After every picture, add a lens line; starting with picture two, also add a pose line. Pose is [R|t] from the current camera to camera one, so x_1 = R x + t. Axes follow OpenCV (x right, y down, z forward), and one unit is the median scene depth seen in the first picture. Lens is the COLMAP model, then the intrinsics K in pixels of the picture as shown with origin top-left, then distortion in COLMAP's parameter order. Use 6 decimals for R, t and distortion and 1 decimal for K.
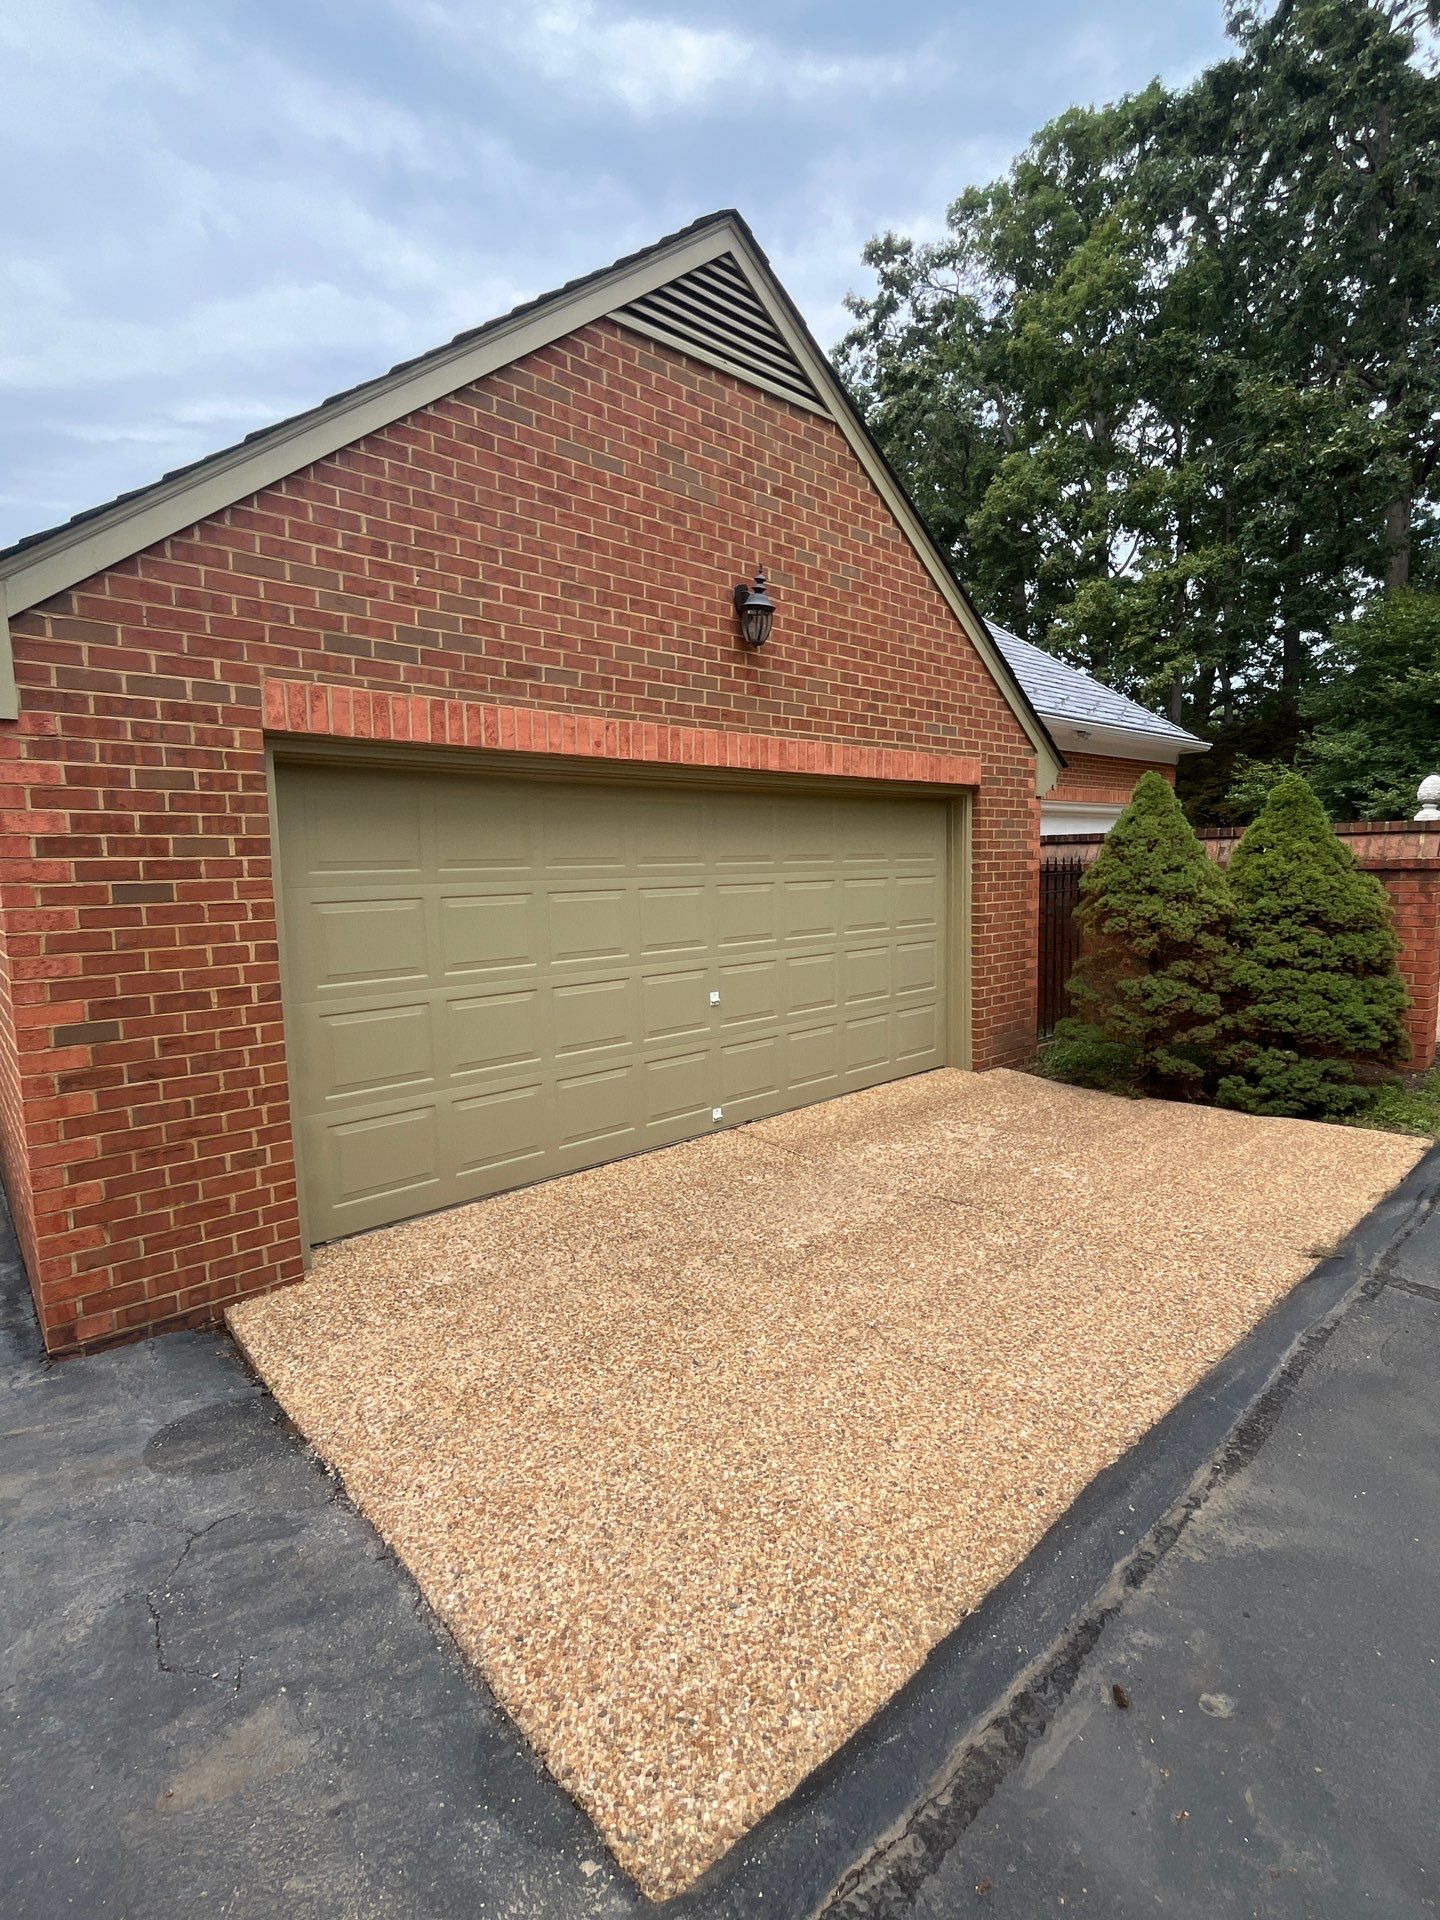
lens RADIAL K [[882.2, 0, 742.1], [0, 882.2, 936.5], [0, 0, 1]] dist [-0.001979, -0.000861]
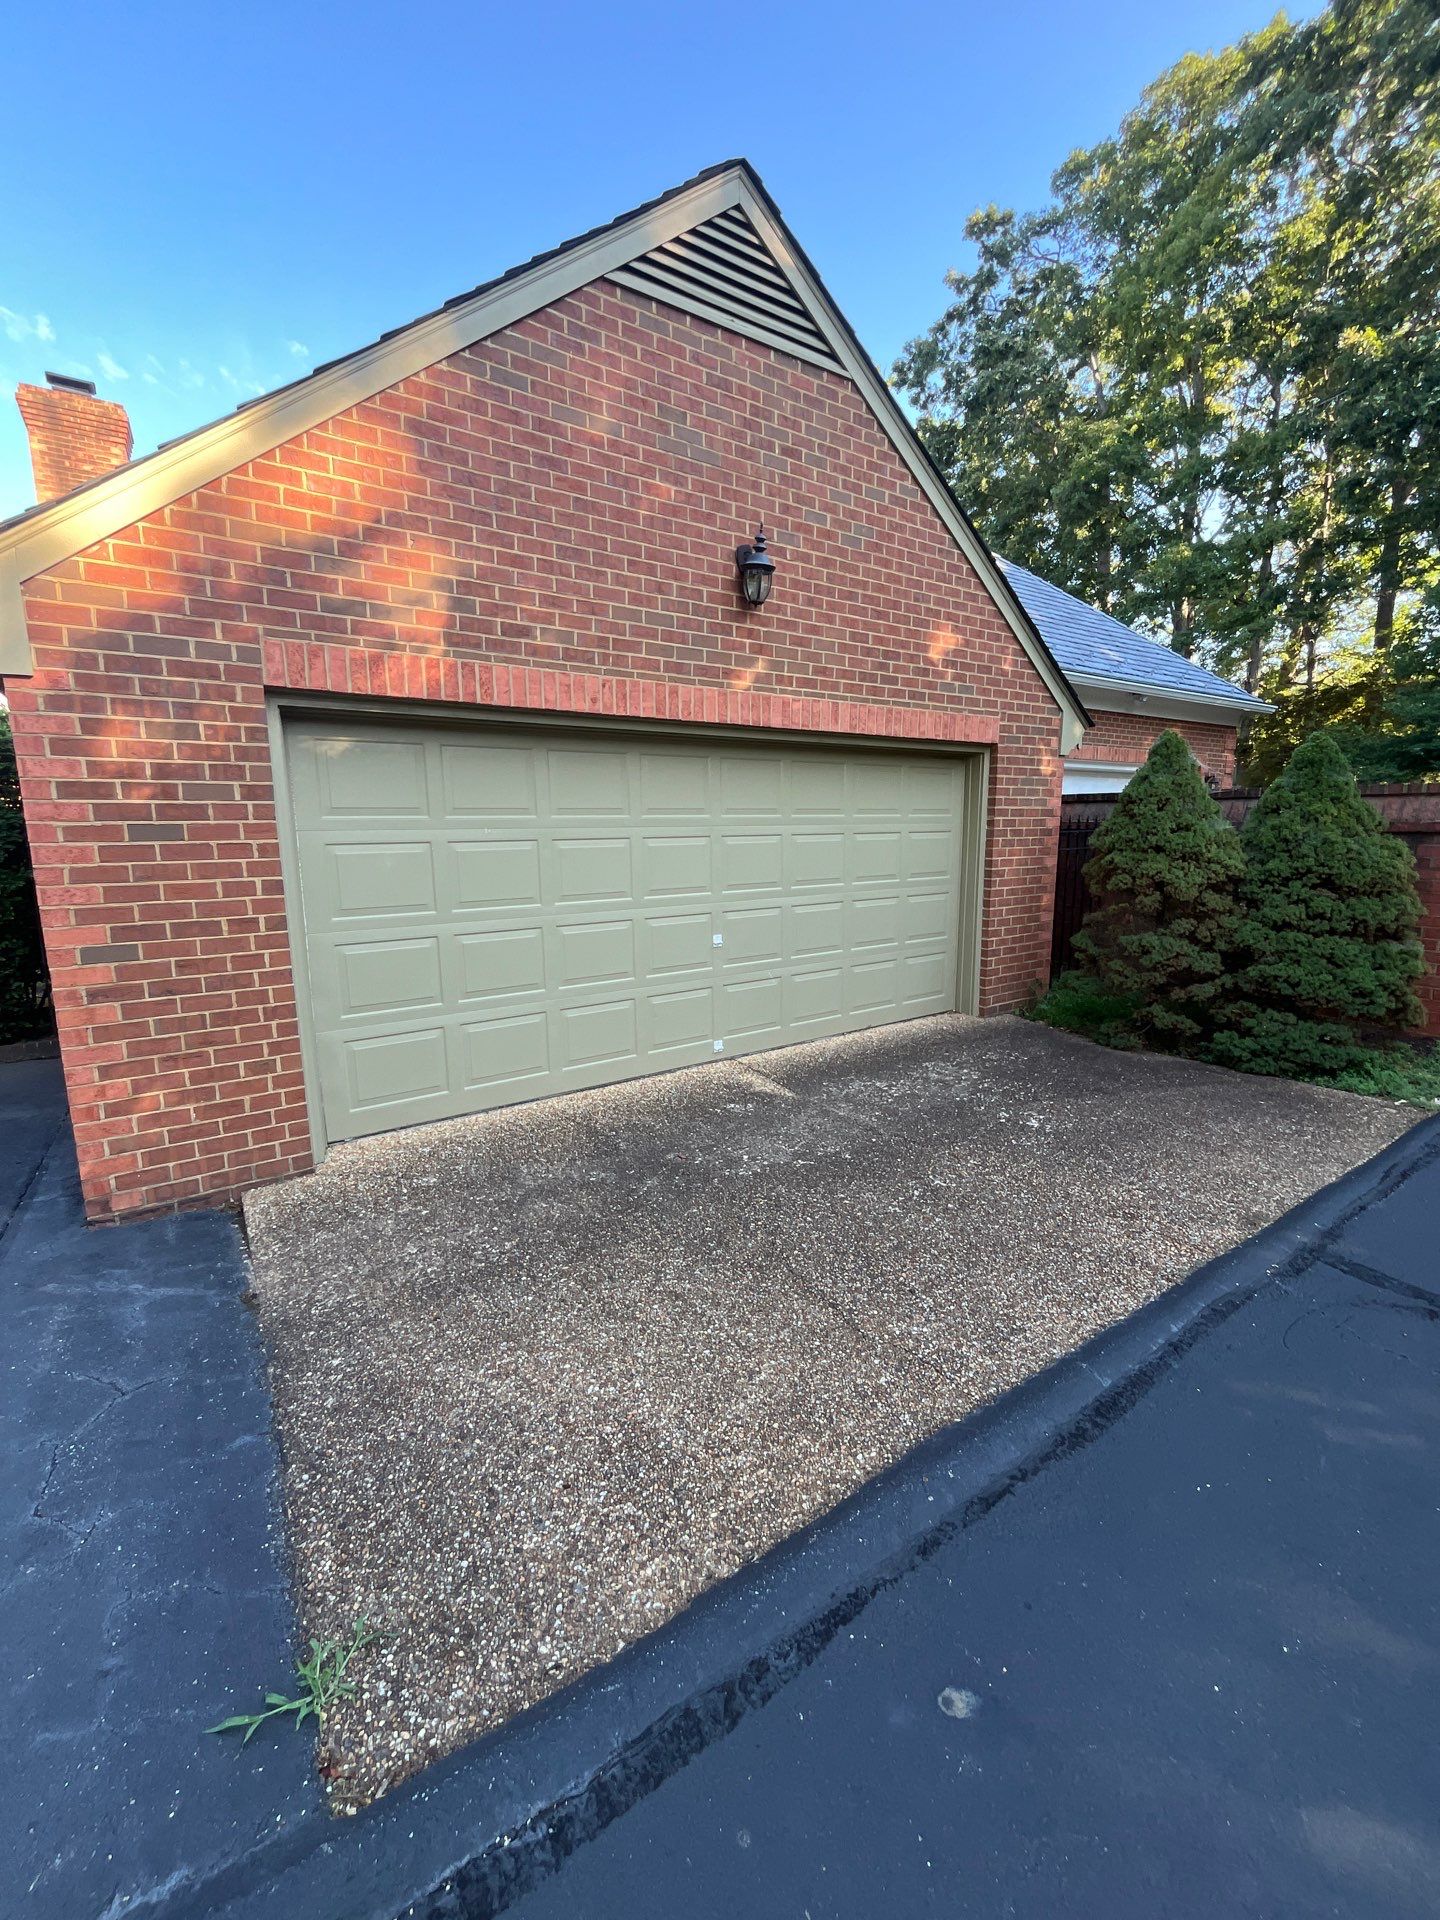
lens RADIAL K [[779.2, 0, 728.6], [0, 779.2, 938.9], [0, 0, 1]] dist [-0.004246, 0.000083]
pose [[0.991523, 0.034734, -0.125206, 0.175245], [-0.025669, 0.996980, 0.073296, -0.004437], [0.127374, -0.069460, 0.989420, 0.090517]]
